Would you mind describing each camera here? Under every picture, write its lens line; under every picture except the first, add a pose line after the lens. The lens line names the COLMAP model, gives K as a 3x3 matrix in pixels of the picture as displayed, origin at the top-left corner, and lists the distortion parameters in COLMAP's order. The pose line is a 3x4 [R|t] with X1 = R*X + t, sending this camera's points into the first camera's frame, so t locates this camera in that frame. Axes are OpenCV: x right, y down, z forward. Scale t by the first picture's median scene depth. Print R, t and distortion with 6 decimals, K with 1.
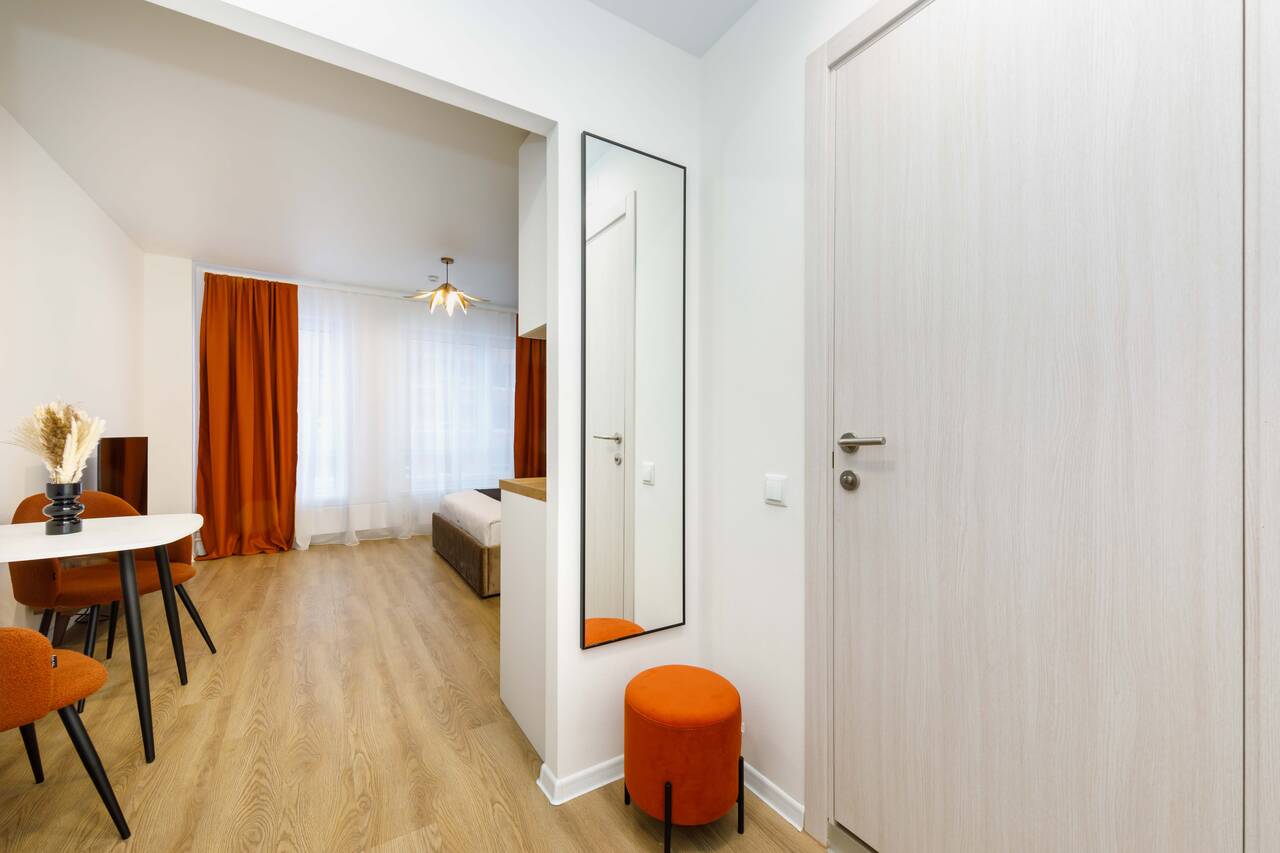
lens RADIAL K [[508.7, 0, 639.3], [0, 508.7, 433.1], [0, 0, 1]] dist [0.013918, -0.000012]
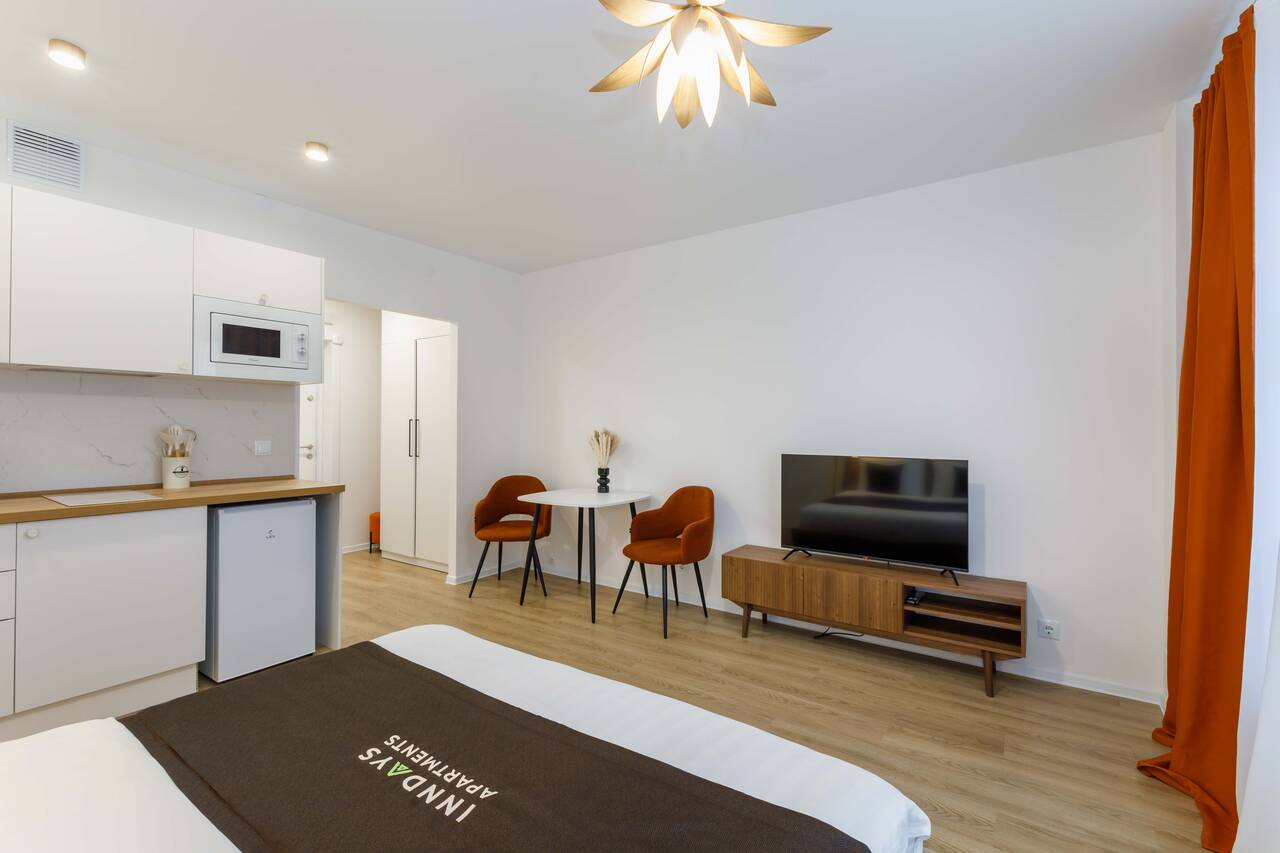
lens RADIAL K [[571.1, 0, 634.5], [0, 571.1, 421.8], [0, 0, 1]] dist [0.003897, -0.000031]
pose [[-0.930520, -0.004846, -0.366210, -0.248408], [-0.003360, 0.999983, -0.004695, -0.035669], [0.366227, -0.003139, -0.930520, 1.518743]]
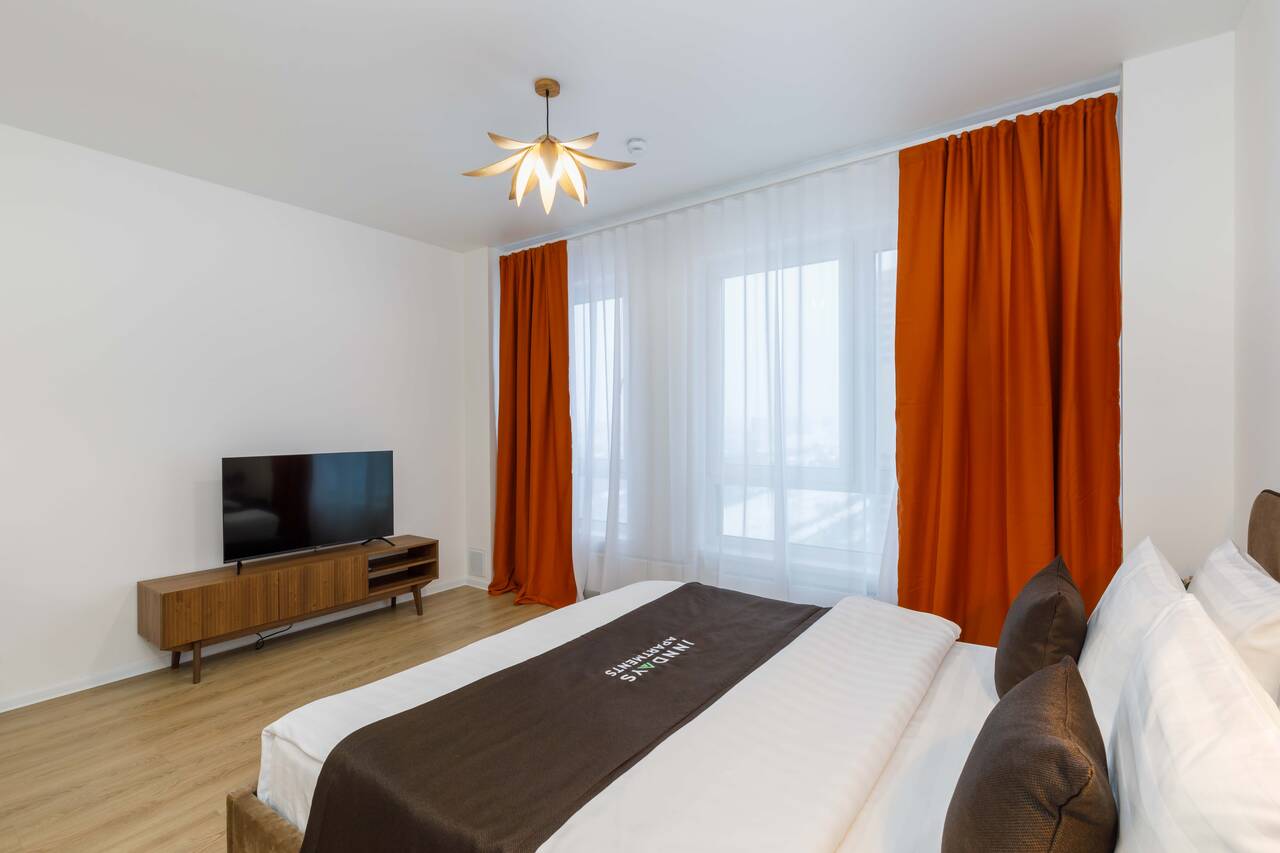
lens RADIAL K [[581.8, 0, 640.0], [0, 581.8, 426.5], [0, 0, 1]] dist [0.003200, 0.000428]
pose [[0.361295, 0.002566, -0.932448, 0.171718], [0.004137, 0.999982, 0.004355, -0.037028], [0.932442, -0.005431, 0.361278, 1.020975]]
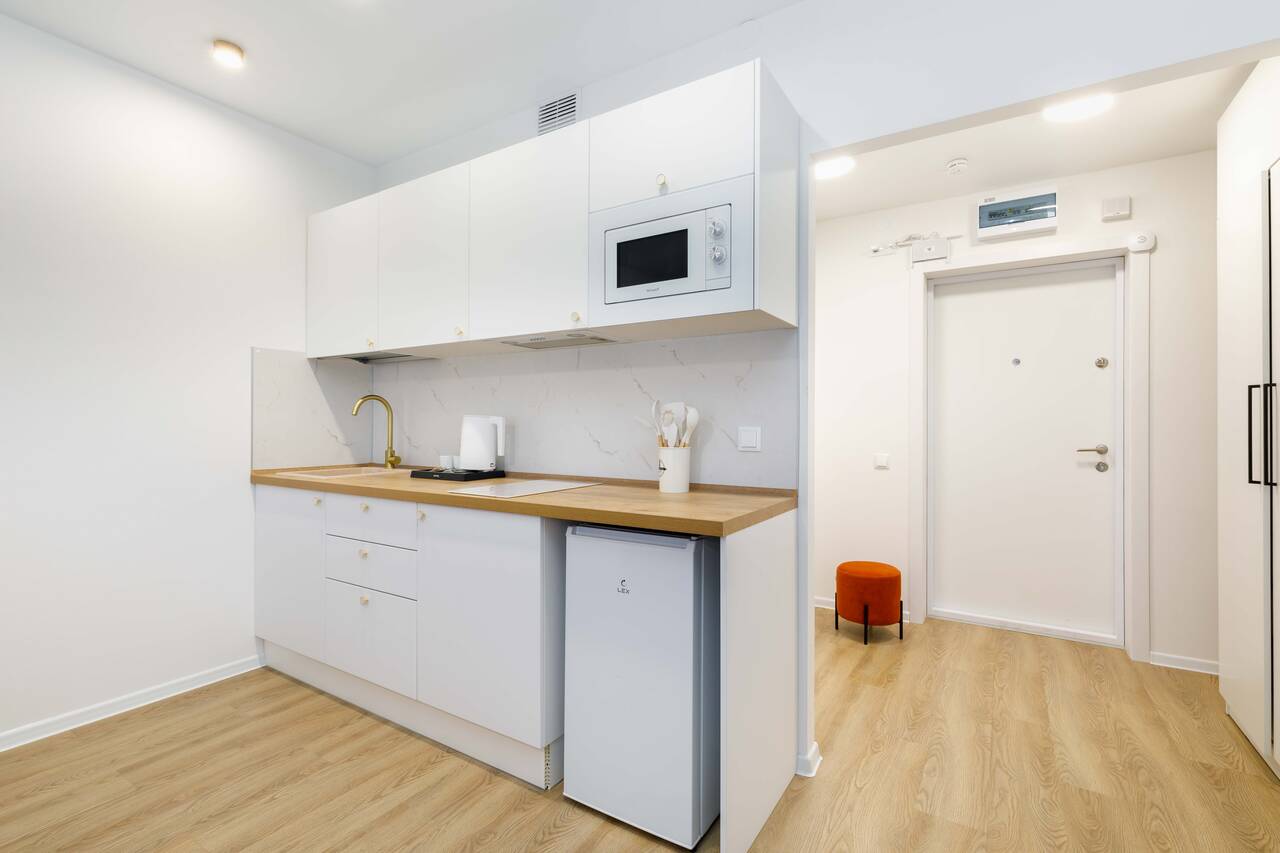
lens RADIAL K [[581.8, 0, 640.0], [0, 581.8, 426.5], [0, 0, 1]] dist [0.003200, 0.000428]
pose [[-0.429779, -0.003621, 0.902927, -0.484778], [-0.001918, 0.999993, 0.003097, -0.010262], [-0.902932, -0.000401, -0.429783, 0.797780]]
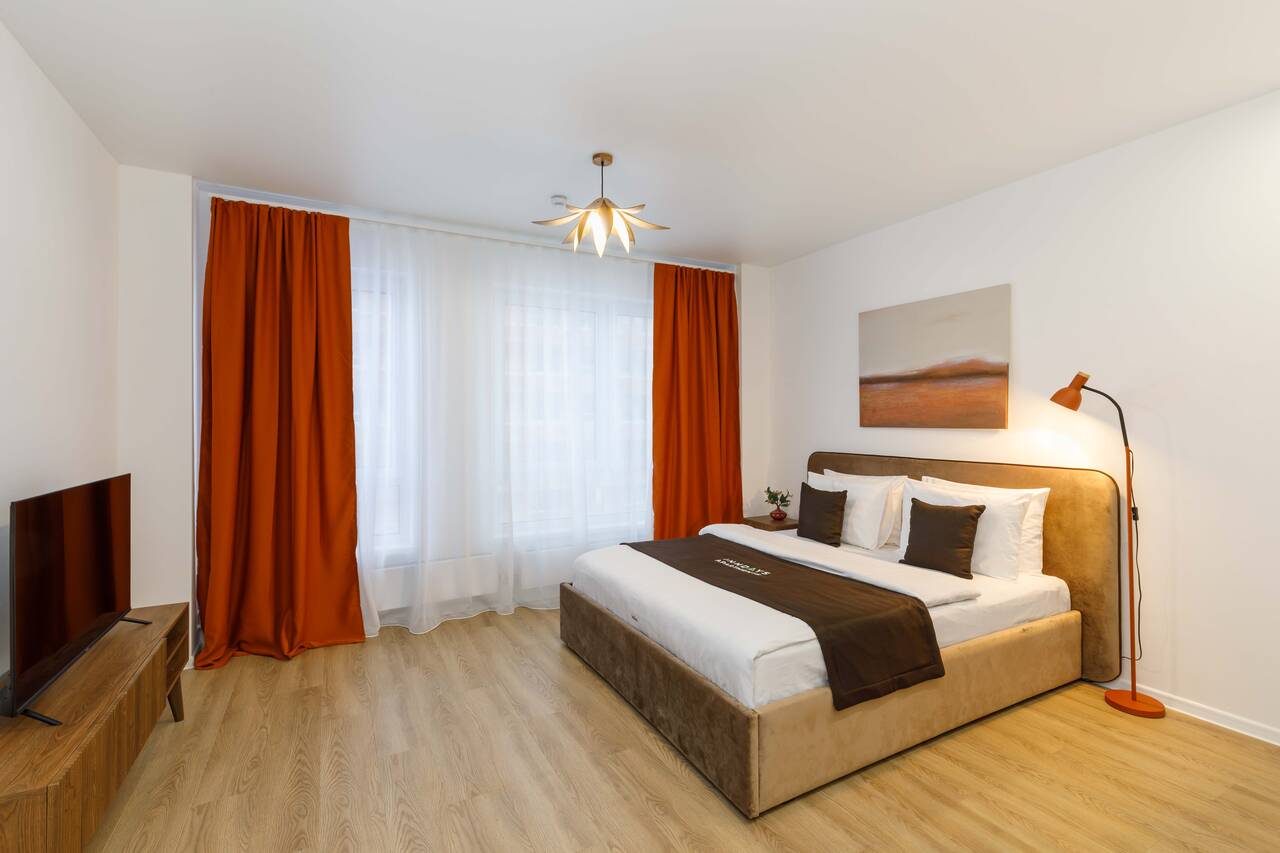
lens RADIAL K [[571.1, 0, 634.5], [0, 571.1, 421.8], [0, 0, 1]] dist [0.003897, -0.000031]
pose [[0.997363, -0.003546, -0.072483, -0.340606], [0.003341, 0.999990, -0.002941, -0.044396], [0.072493, 0.002691, 0.997365, 0.414217]]
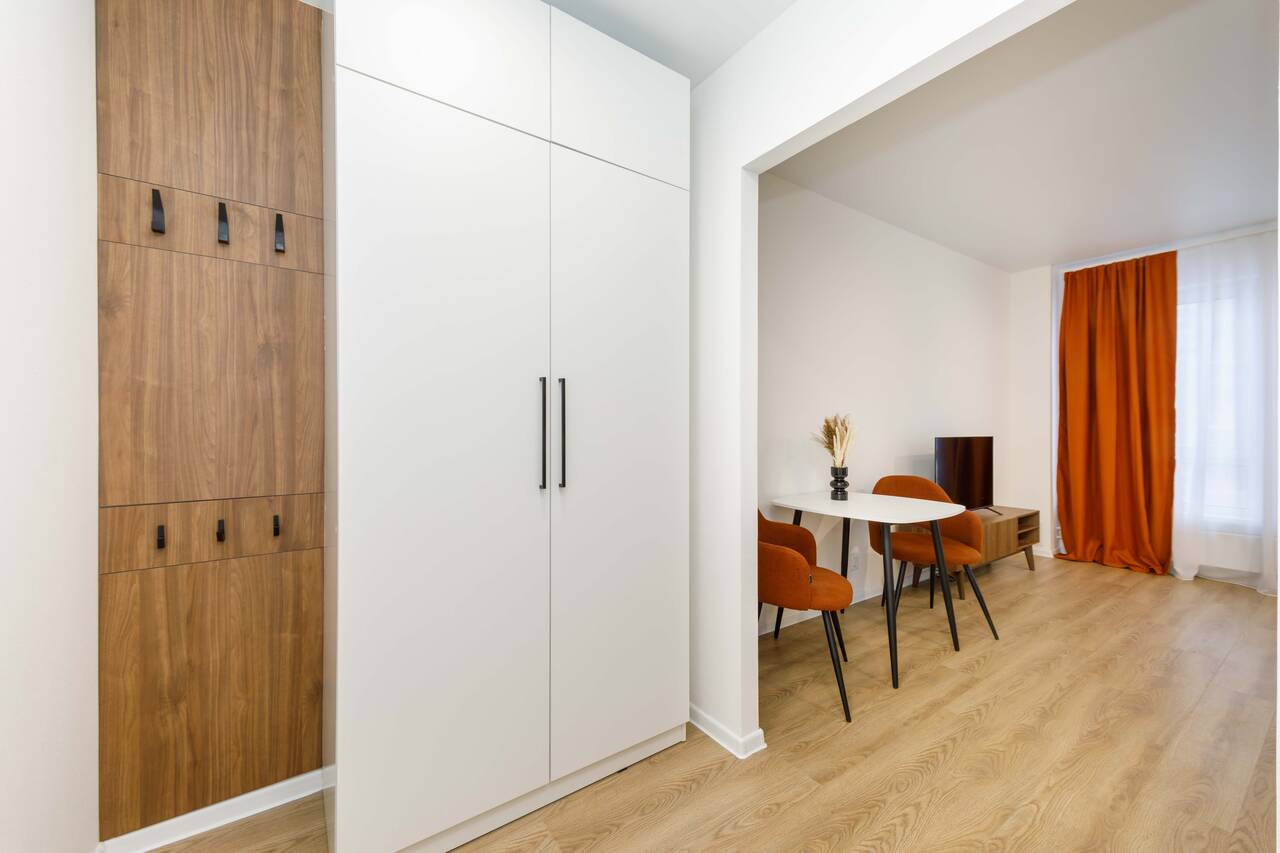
lens RADIAL K [[492.6, 0, 605.9], [0, 492.6, 429.9], [0, 0, 1]] dist [-0.009727, 0.000164]
pose [[-0.004104, 0.001829, -0.999990, 0.133496], [-0.002170, 0.999996, 0.001838, -0.006463], [0.999989, 0.002178, -0.004100, 0.129948]]
